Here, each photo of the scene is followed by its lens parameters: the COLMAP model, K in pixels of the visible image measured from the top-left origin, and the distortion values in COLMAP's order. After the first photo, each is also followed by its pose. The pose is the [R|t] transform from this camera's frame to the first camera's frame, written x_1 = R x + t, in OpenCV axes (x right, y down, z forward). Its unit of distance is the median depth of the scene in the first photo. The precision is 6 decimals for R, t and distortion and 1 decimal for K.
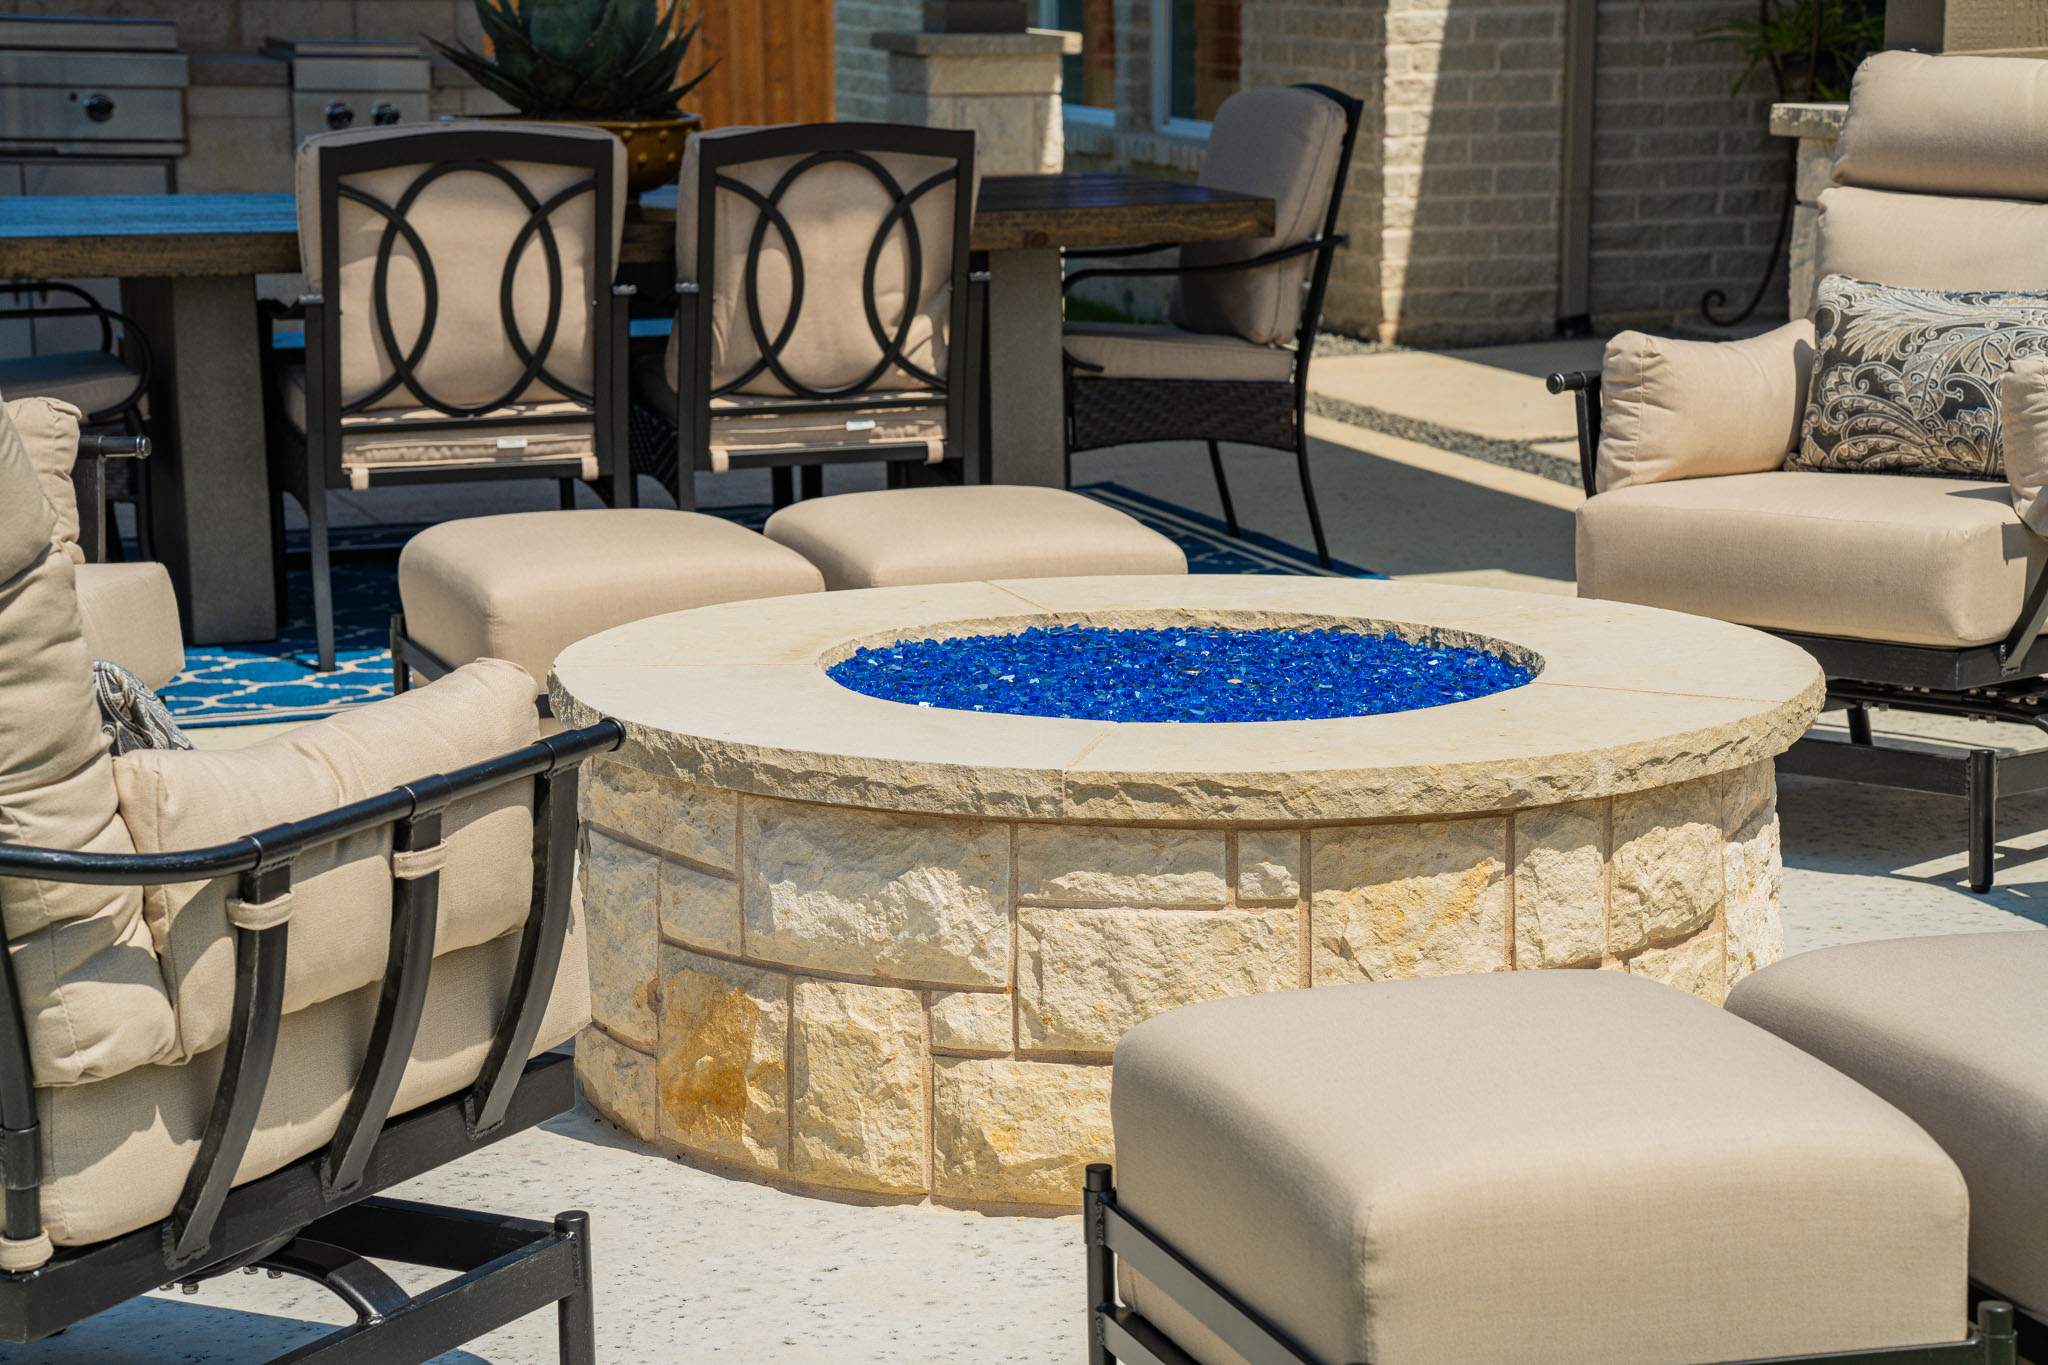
lens RADIAL K [[4853.7, 0, 1024.0], [0, 4853.7, 682.5], [0, 0, 1]] dist [0.657631, 0.385788]
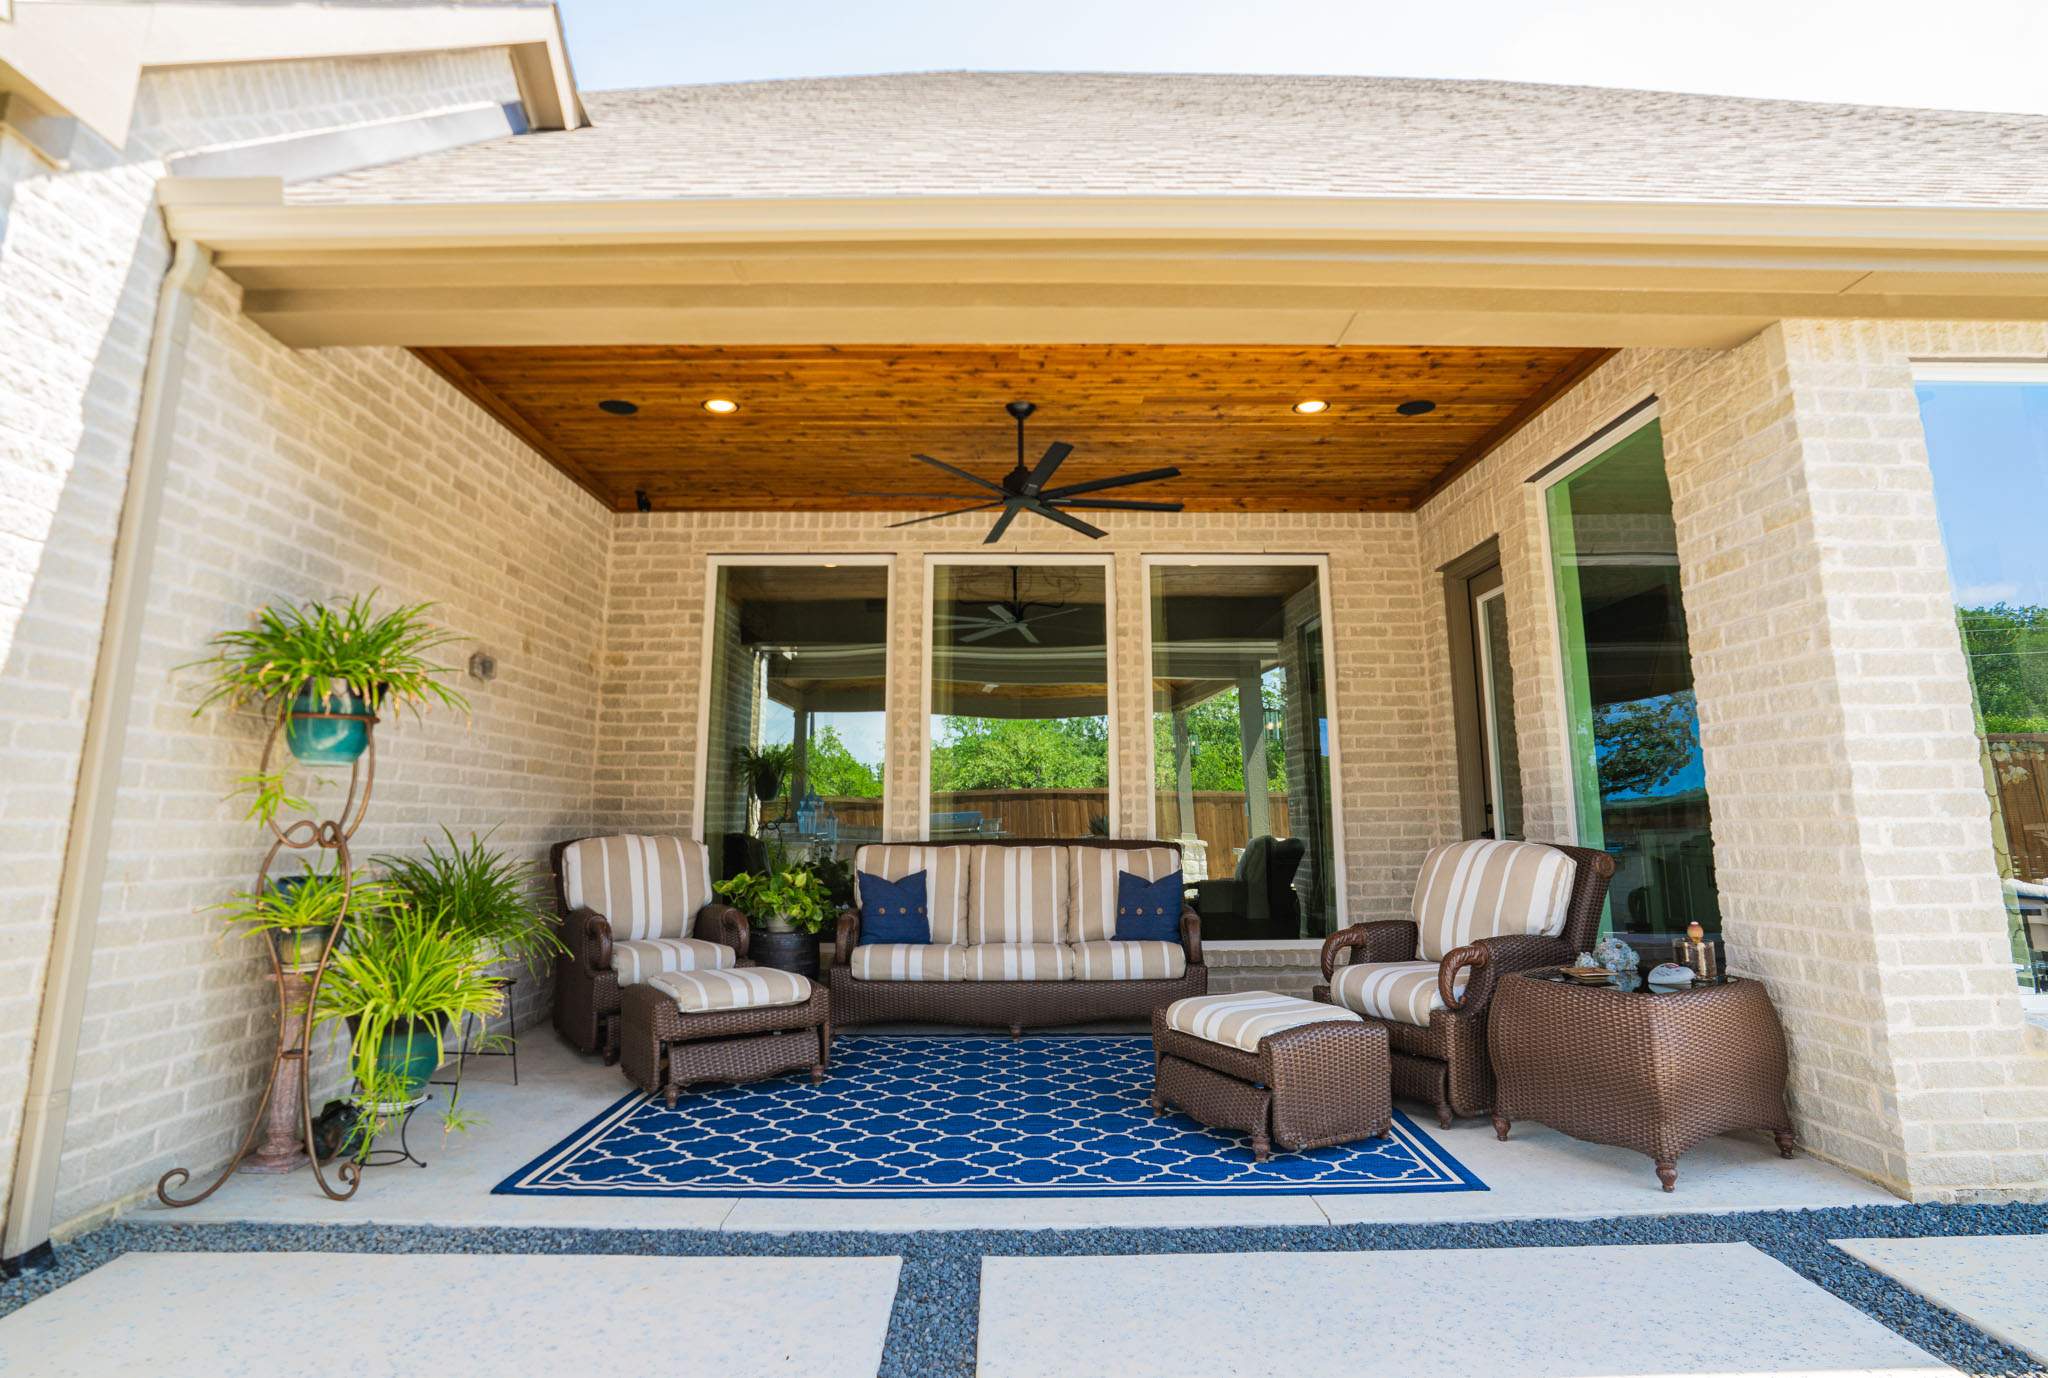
lens RADIAL K [[1105.7, 0, 1021.3], [0, 1105.7, 591.1], [0, 0, 1]] dist [-0.074414, 0.030840]
pose [[0.289549, 0.201172, 0.935784, -0.091574], [0.154983, 0.954909, -0.253238, -0.302066], [-0.944533, 0.218355, 0.245314, 2.089198]]
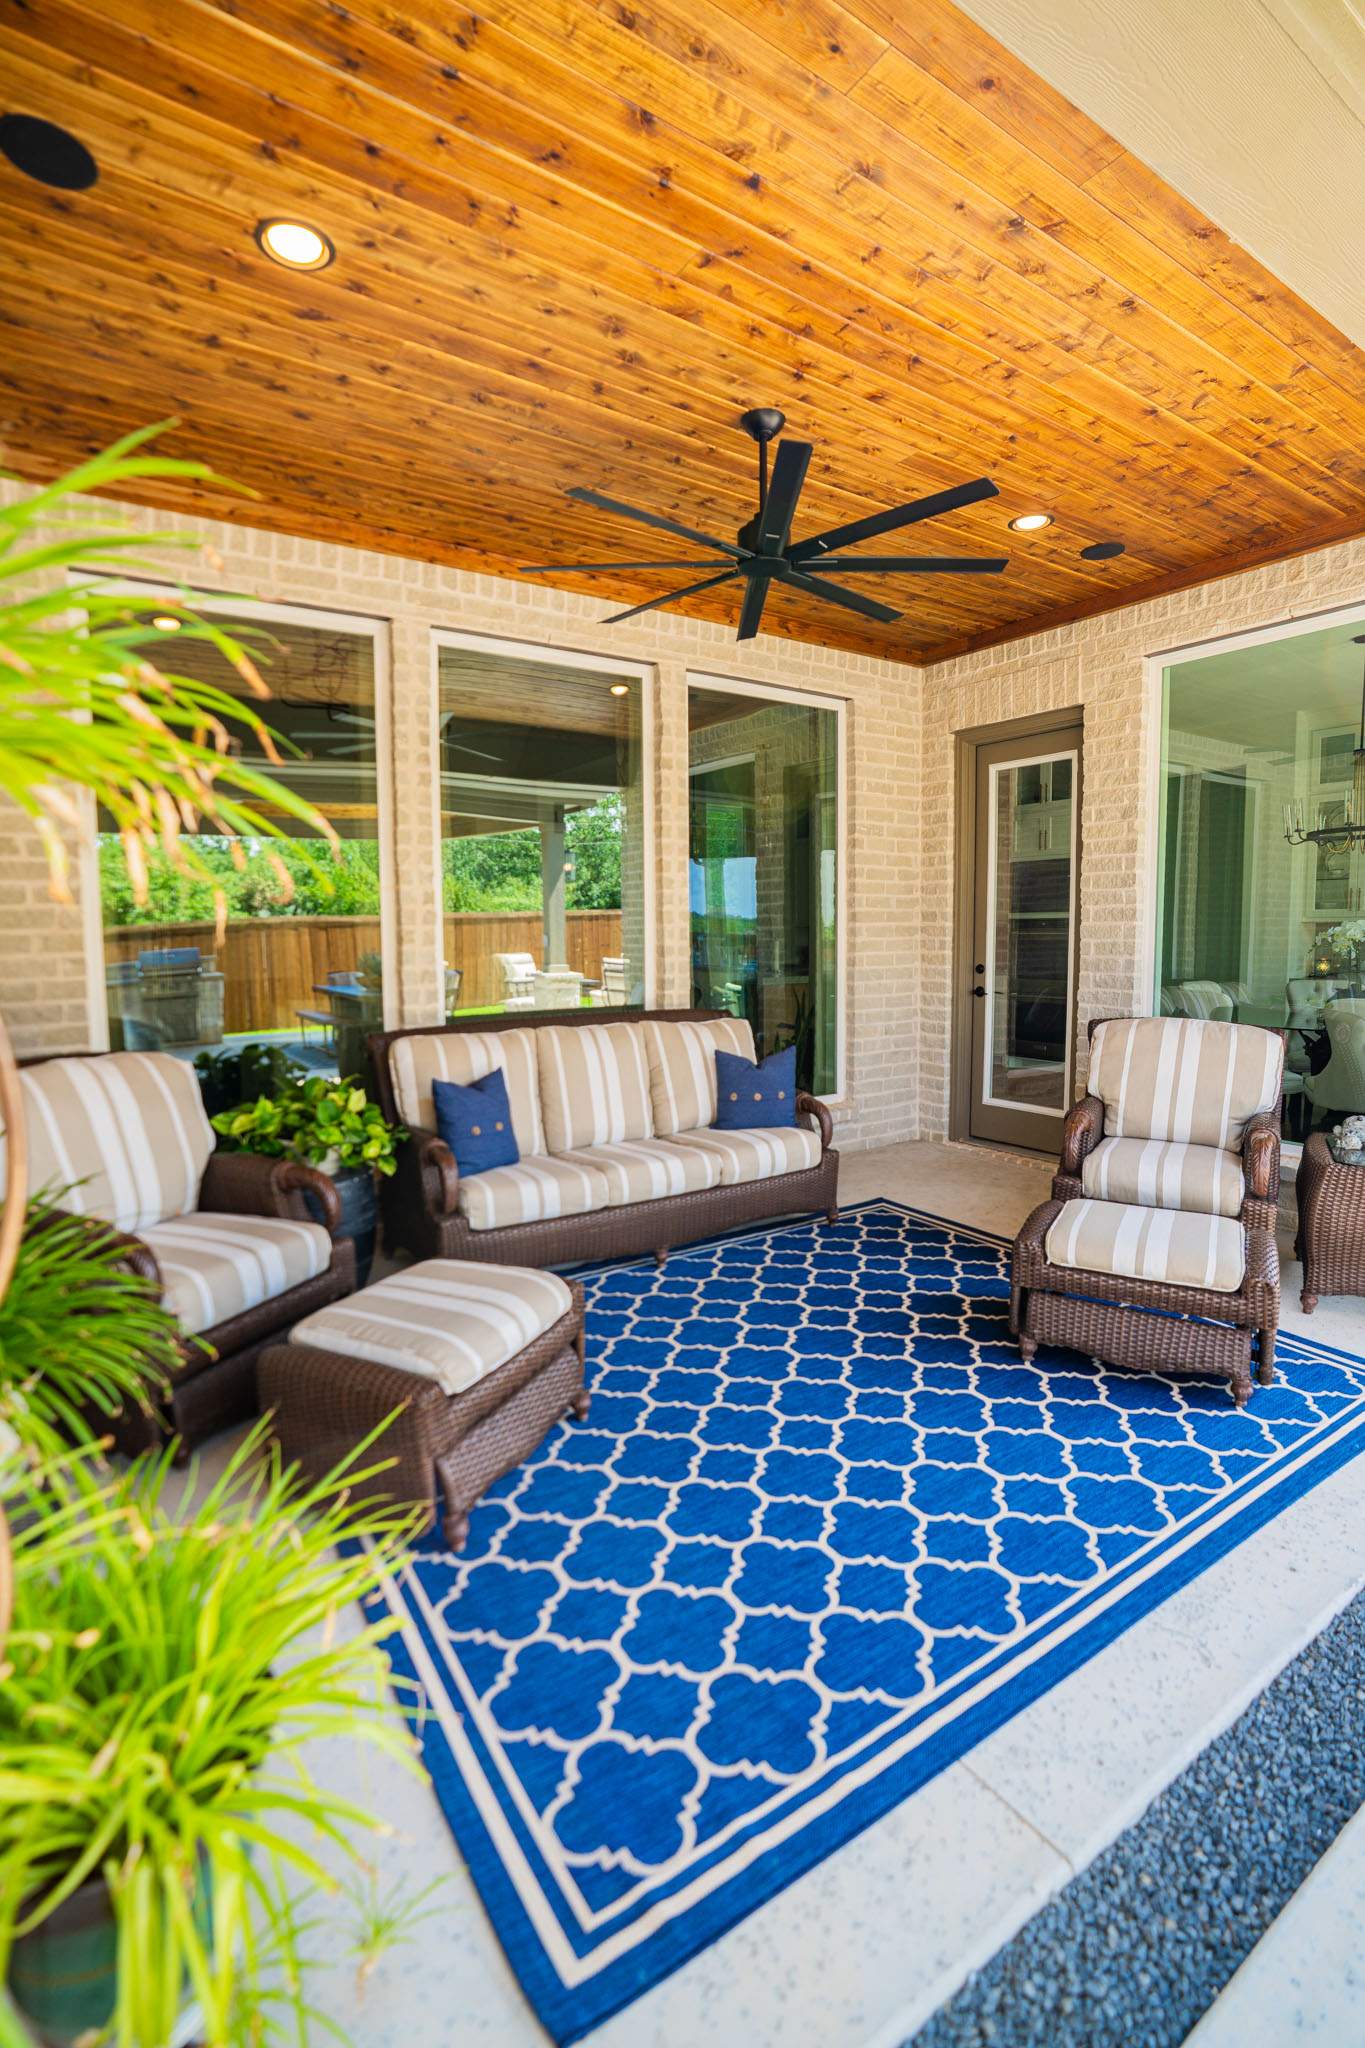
lens RADIAL K [[945.9, 0, 685.5], [0, 945.9, 1016.9], [0, 0, 1]] dist [-0.070787, 0.028647]
pose [[-0.285111, -0.079153, 0.955221, 0.264927], [0.162727, 0.978120, 0.129620, -0.441692], [-0.944580, 0.192397, -0.265993, 2.580193]]
